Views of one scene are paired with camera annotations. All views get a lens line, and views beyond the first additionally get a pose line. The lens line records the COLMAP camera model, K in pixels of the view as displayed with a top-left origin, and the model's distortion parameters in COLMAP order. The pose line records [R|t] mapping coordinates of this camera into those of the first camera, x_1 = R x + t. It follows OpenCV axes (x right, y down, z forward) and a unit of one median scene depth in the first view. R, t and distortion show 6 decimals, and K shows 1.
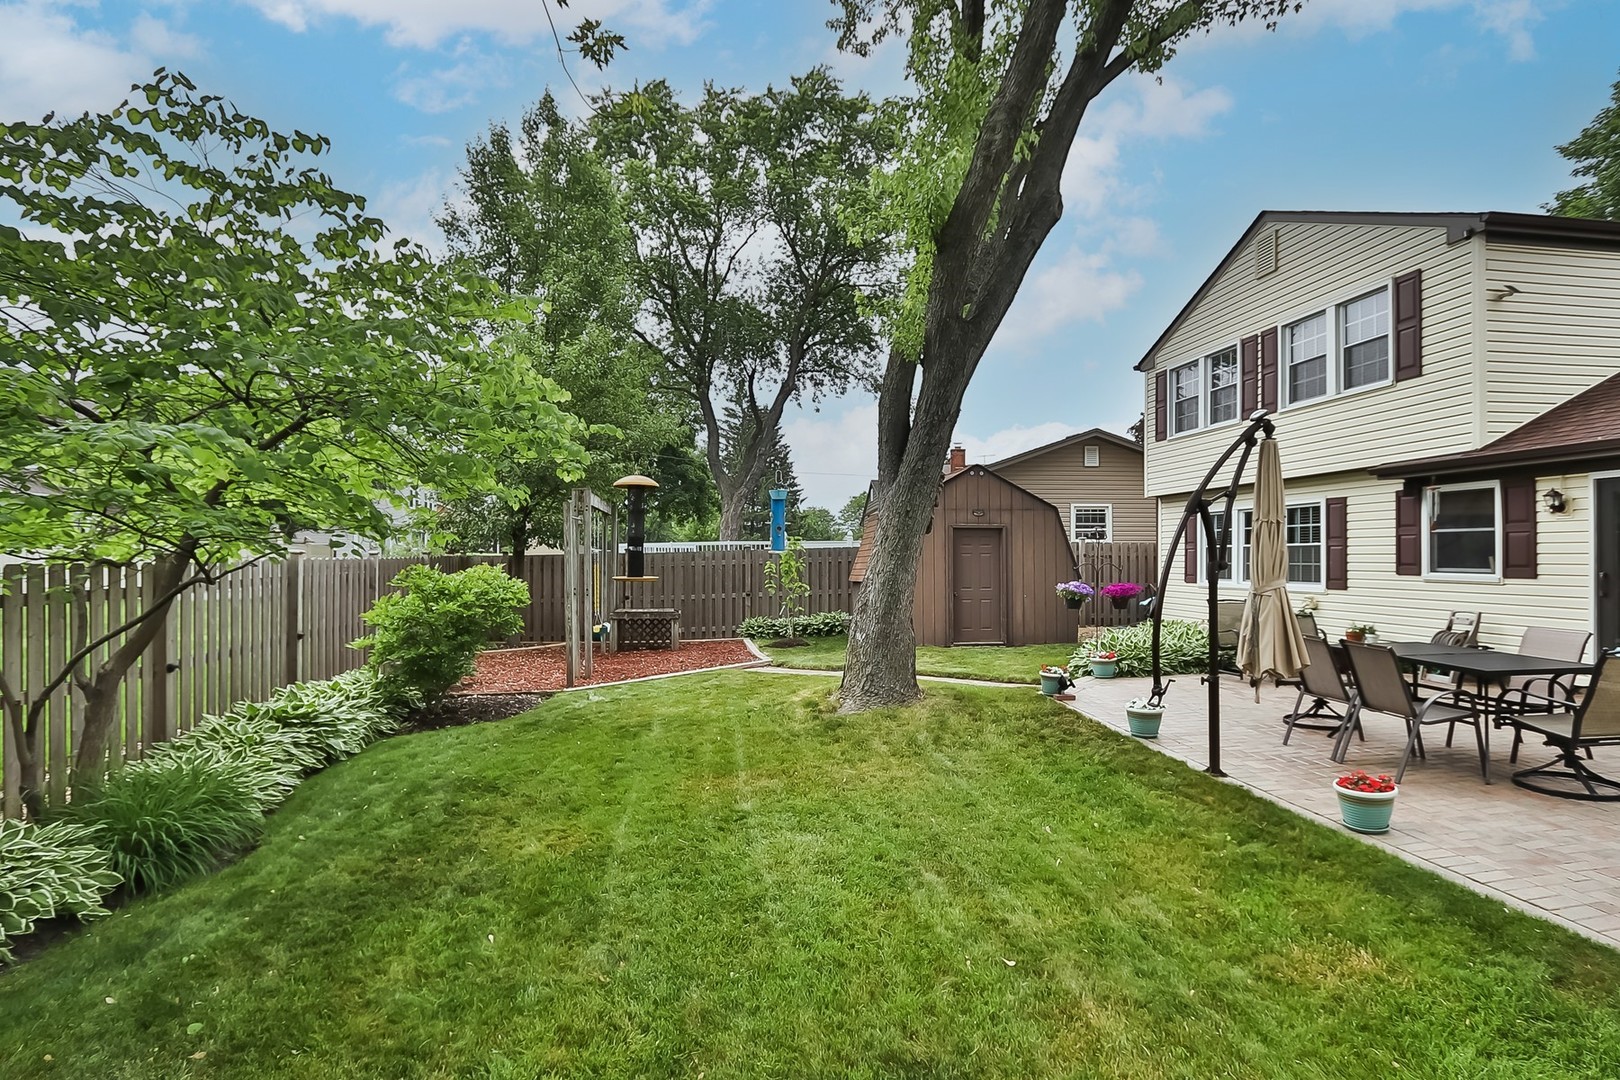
lens RADIAL K [[850.0, 0, 822.4], [0, 850.0, 548.4], [0, 0, 1]] dist [-0.017320, 0.002921]
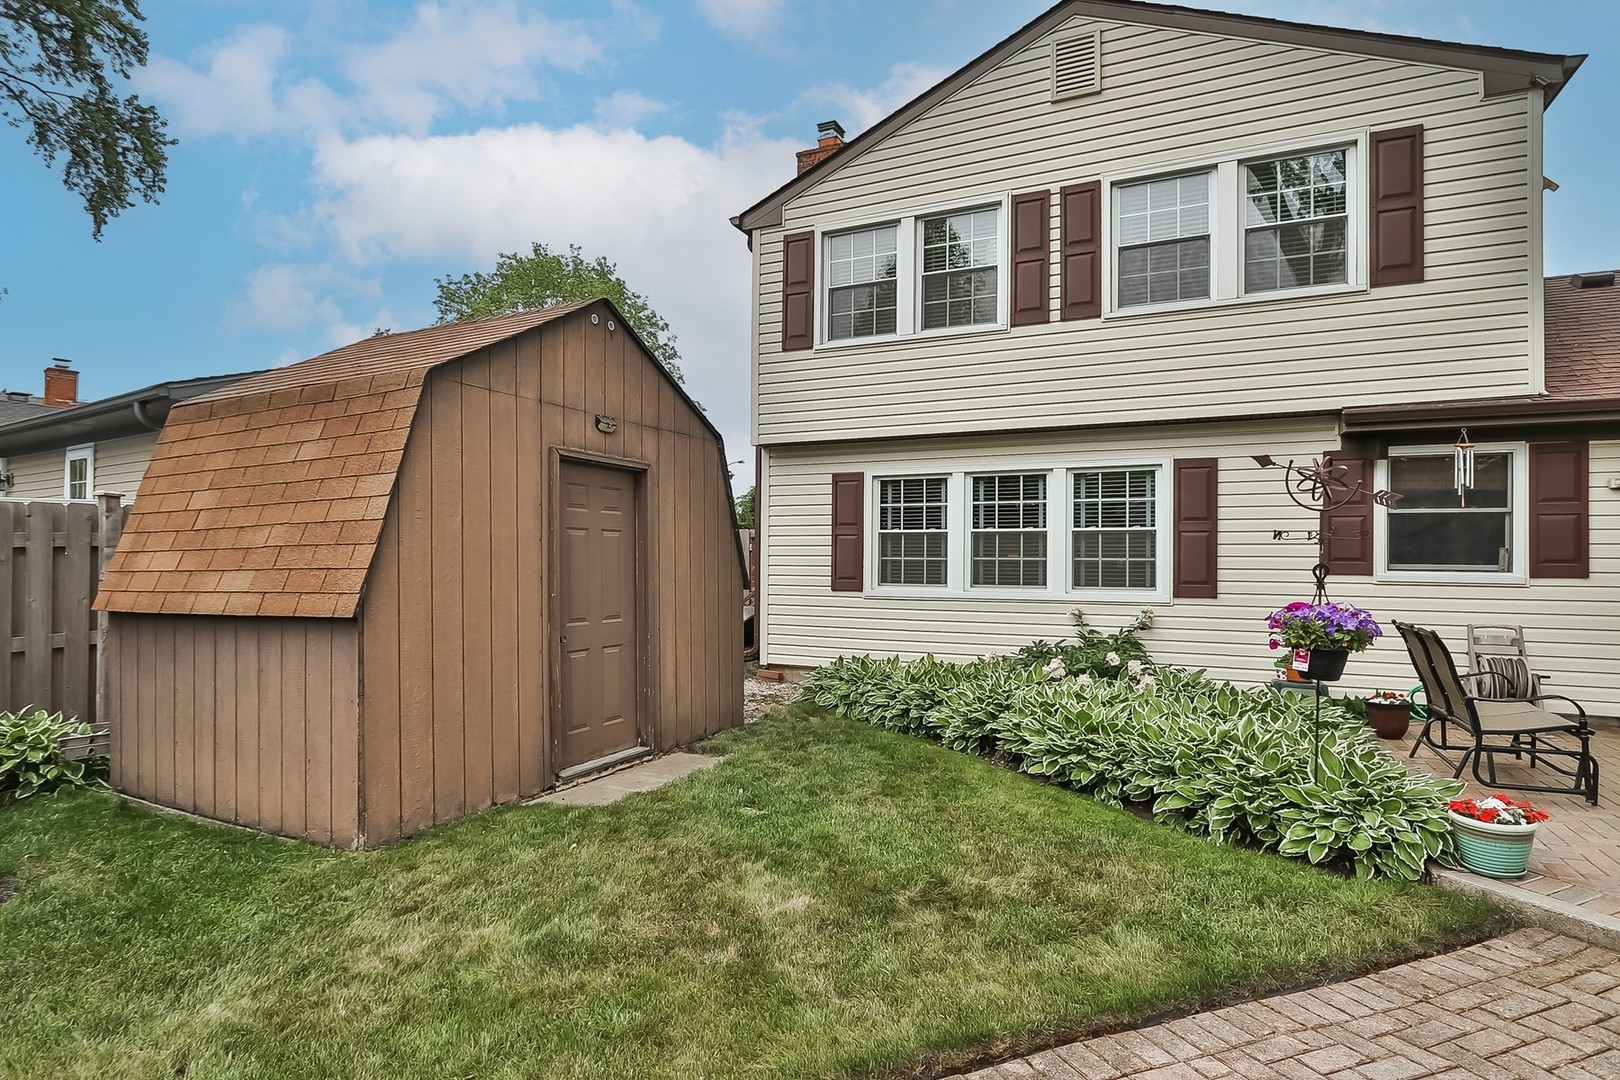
lens RADIAL K [[850.0, 0, 779.4], [0, 850.0, 554.3], [0, 0, 1]] dist [-0.017320, 0.002921]
pose [[0.567026, 0.008601, 0.823655, -0.137946], [-0.015197, 0.999885, 0.000021, 0.022523], [-0.823560, -0.012529, 0.567091, 1.010683]]
